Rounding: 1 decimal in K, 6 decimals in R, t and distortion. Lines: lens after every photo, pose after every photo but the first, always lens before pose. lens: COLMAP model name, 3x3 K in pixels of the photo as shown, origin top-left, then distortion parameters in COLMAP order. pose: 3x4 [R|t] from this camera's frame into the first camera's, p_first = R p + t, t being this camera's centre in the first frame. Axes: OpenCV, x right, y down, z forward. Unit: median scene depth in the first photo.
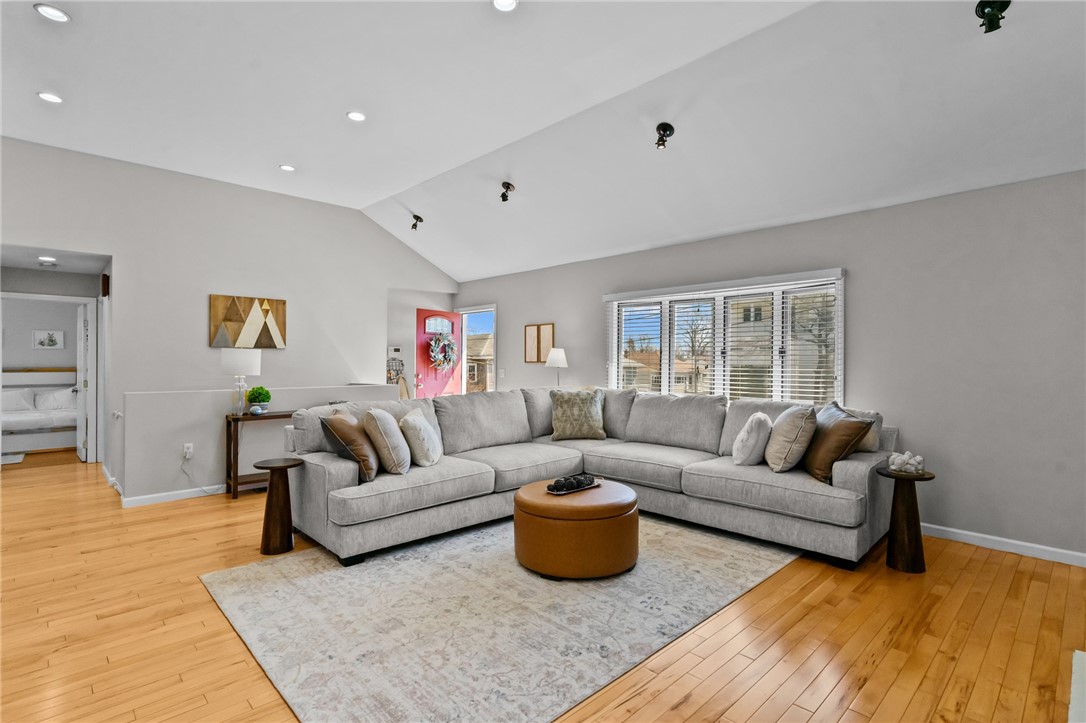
lens RADIAL K [[525.1, 0, 544.2], [0, 525.1, 357.8], [0, 0, 1]] dist [0.003775, 0.000460]
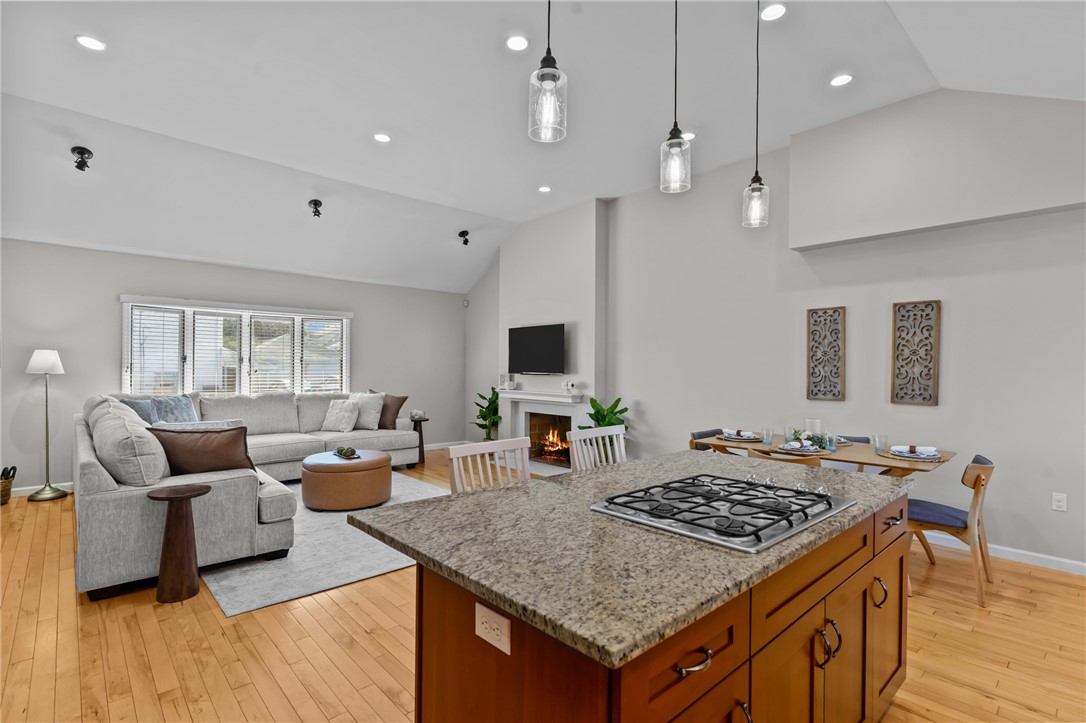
lens RADIAL K [[521.4, 0, 544.4], [0, 521.4, 368.7], [0, 0, 1]] dist [0.001302, 0.000270]
pose [[0.019730, -0.007311, 0.999779, -1.005219], [-0.015011, 0.999858, 0.007608, -0.009620], [-0.999693, -0.015158, 0.019618, 0.305034]]
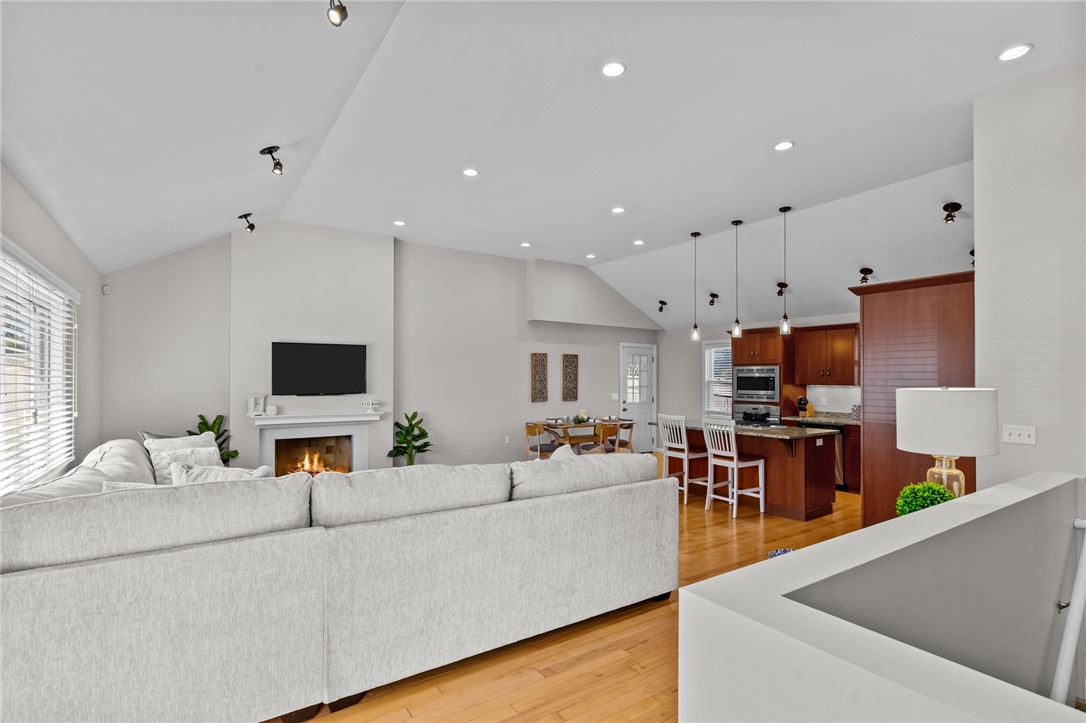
lens RADIAL K [[515.7, 0, 542.2], [0, 515.7, 373.6], [0, 0, 1]] dist [0.002895, 0.000202]
pose [[-0.986181, -0.006011, 0.165565, -0.350306], [-0.008707, 0.999841, -0.015568, -0.022477], [-0.165445, -0.016794, -0.986076, 1.575722]]
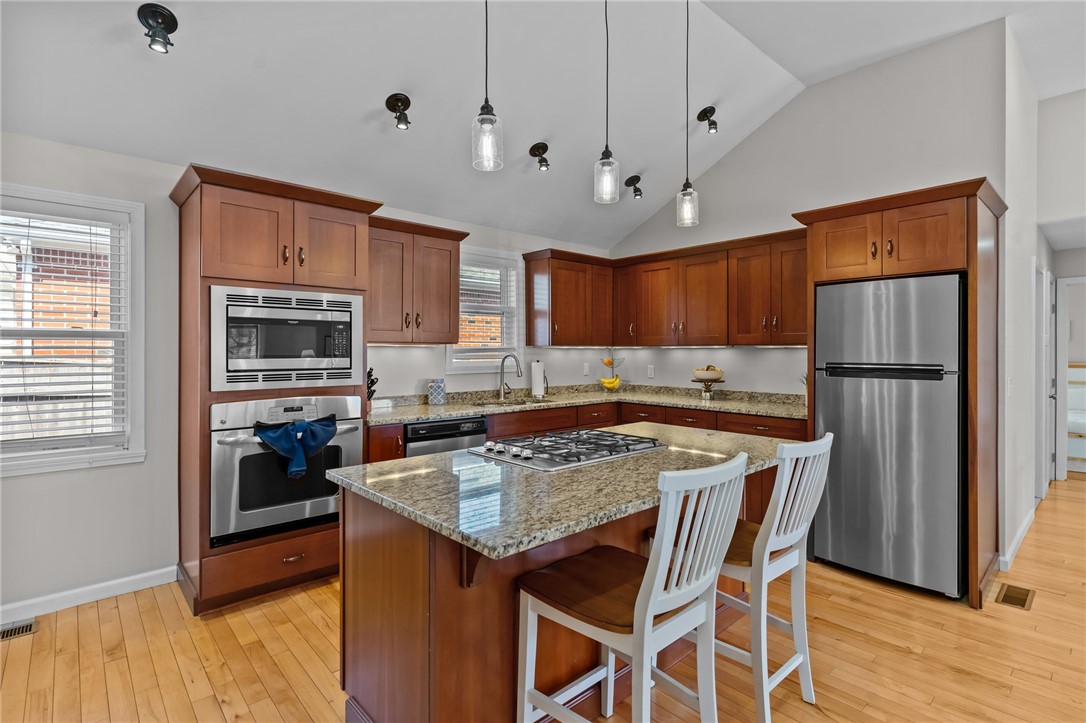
lens RADIAL K [[524.5, 0, 547.2], [0, 524.5, 355.1], [0, 0, 1]] dist [0.002503, 0.000202]
pose [[-0.021949, 0.003858, -0.999752, -0.156355], [0.005427, 0.999978, 0.003739, -0.004610], [0.999744, -0.005343, -0.021969, 0.179993]]
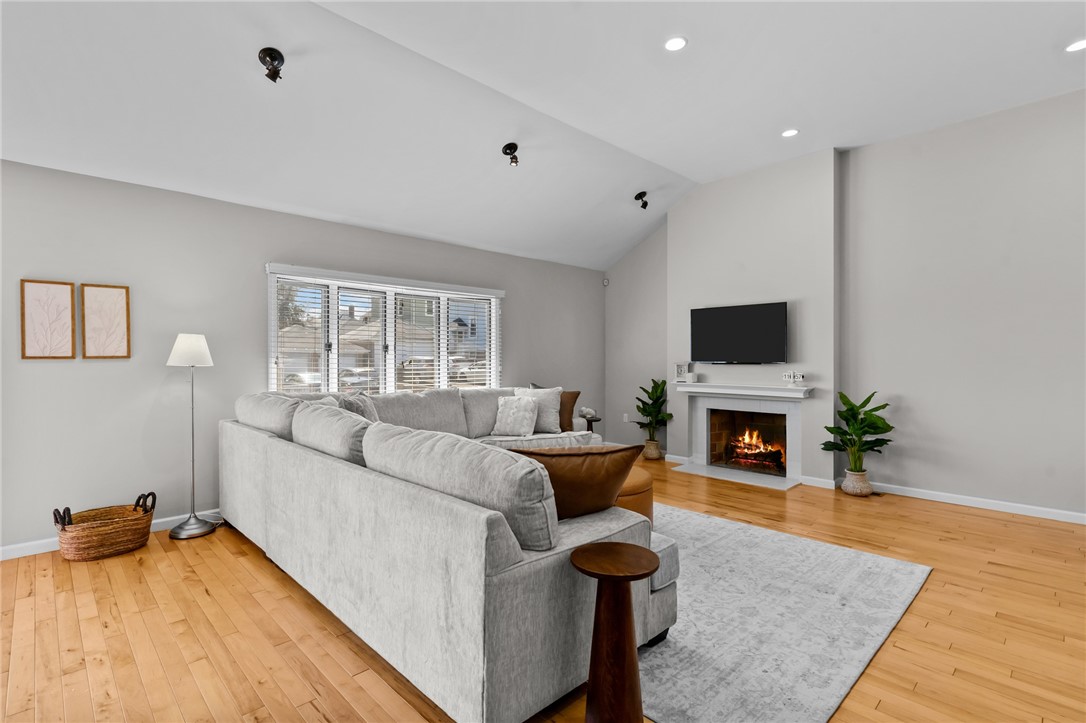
lens RADIAL K [[521.9, 0, 541.3], [0, 521.9, 359.0], [0, 0, 1]] dist [0.002665, 0.000416]
pose [[-0.008577, -0.005708, 0.999947, -0.759838], [-0.008943, 0.999944, 0.005632, 0.003932], [-0.999923, -0.008894, -0.008628, 0.814846]]
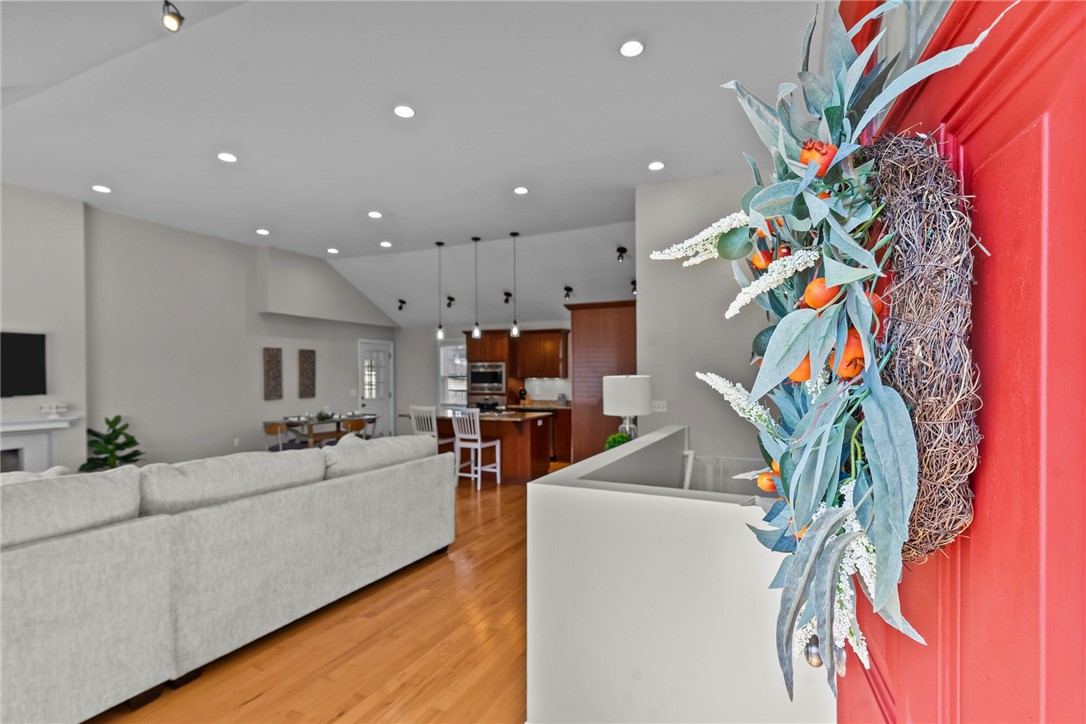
lens RADIAL K [[531.9, 0, 542.2], [0, 531.9, 377.5], [0, 0, 1]] dist [0.001407, -0.000225]
pose [[-0.931428, 0.002350, -0.363918, -0.229157], [0.003978, 0.999985, -0.003724, -0.014928], [0.363904, -0.004916, -0.931423, 1.740341]]
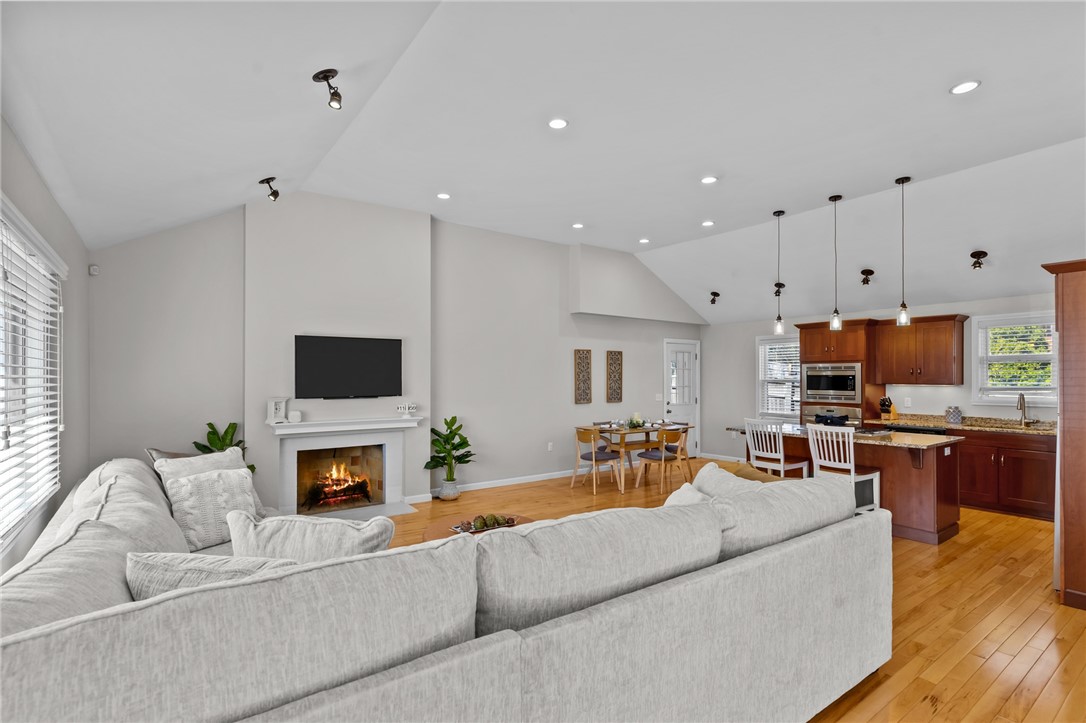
lens RADIAL K [[515.7, 0, 542.2], [0, 515.7, 373.6], [0, 0, 1]] dist [0.002895, 0.000202]
pose [[-0.990916, -0.003988, 0.134426, -0.134096], [-0.005961, 0.999880, -0.014273, -0.022590], [-0.134353, -0.014944, -0.990821, 1.421388]]
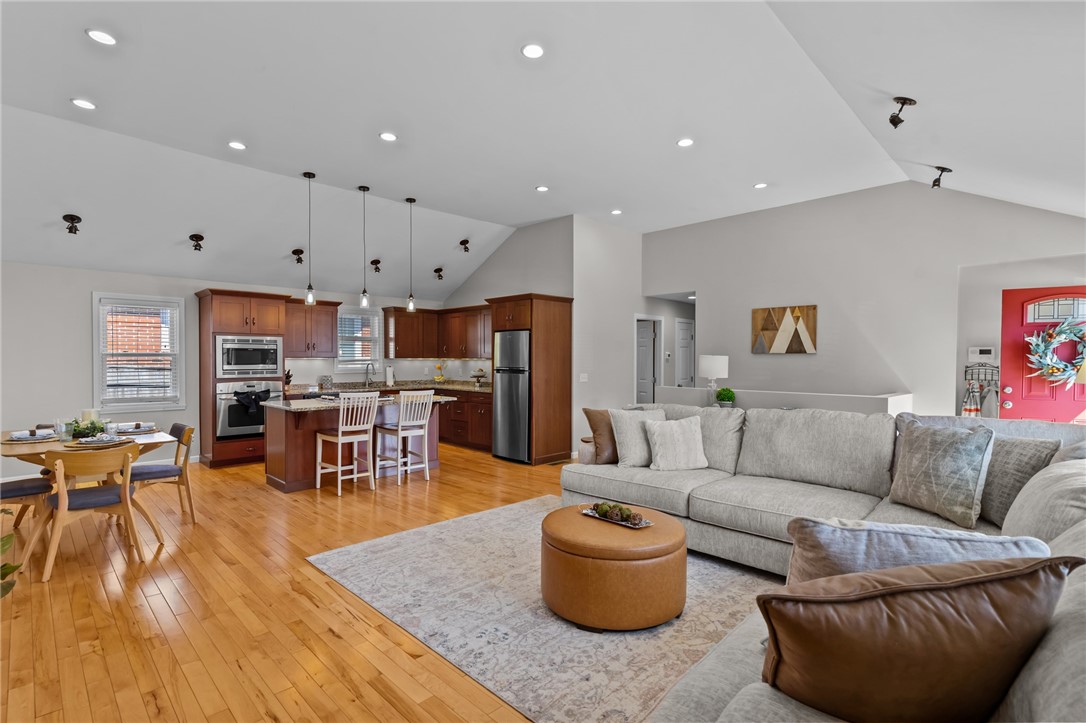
lens RADIAL K [[515.5, 0, 543.6], [0, 515.5, 368.3], [0, 0, 1]] dist [0.003083, 0.000654]
pose [[0.024848, 0.015298, -0.999574, 0.648419], [0.004404, 0.999872, 0.015412, -0.008911], [0.999682, -0.004785, 0.024778, 0.624811]]
